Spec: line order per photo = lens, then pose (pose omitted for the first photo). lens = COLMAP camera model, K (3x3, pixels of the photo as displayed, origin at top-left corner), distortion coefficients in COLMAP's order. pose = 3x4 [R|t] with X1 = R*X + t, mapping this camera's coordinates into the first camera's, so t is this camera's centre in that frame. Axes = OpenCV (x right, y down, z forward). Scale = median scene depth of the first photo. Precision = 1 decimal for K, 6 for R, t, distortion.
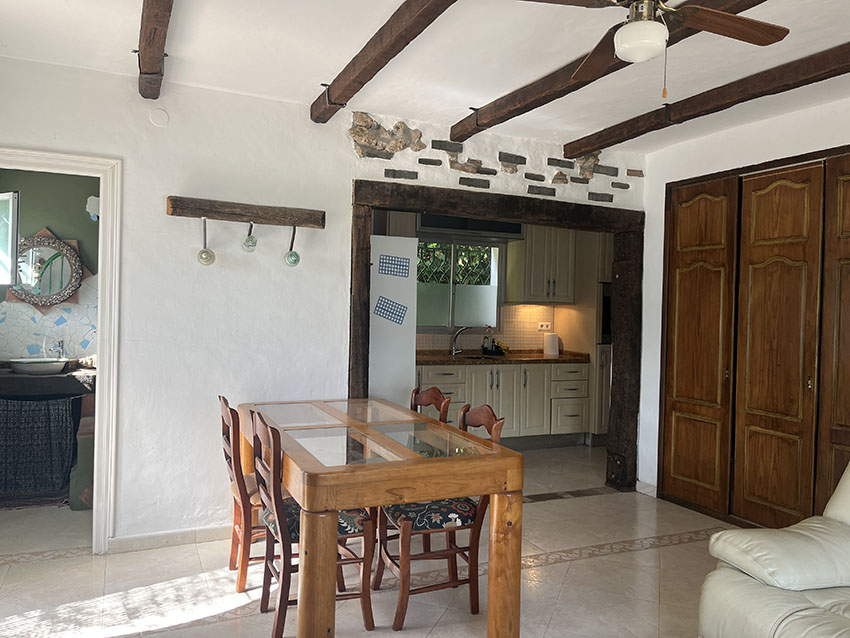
lens RADIAL K [[646.7, 0, 422.1], [0, 646.7, 311.8], [0, 0, 1]] dist [0.064438, -0.086397]
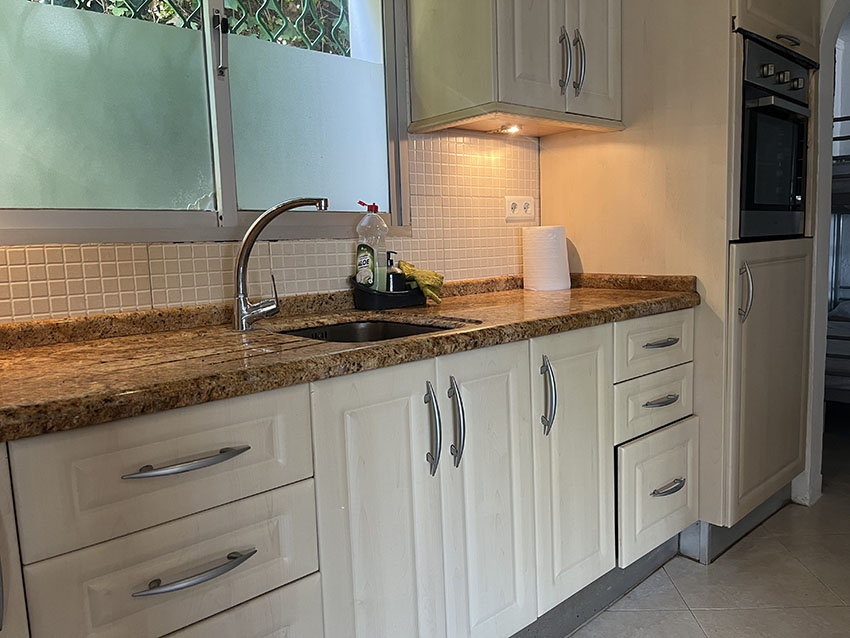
lens RADIAL K [[646.7, 0, 422.1], [0, 646.7, 311.8], [0, 0, 1]] dist [0.064438, -0.086397]
pose [[0.951314, -0.090615, 0.294604, 0.039701], [0.061239, 0.992321, 0.107470, 0.038429], [-0.302080, -0.084196, 0.949557, 0.727553]]
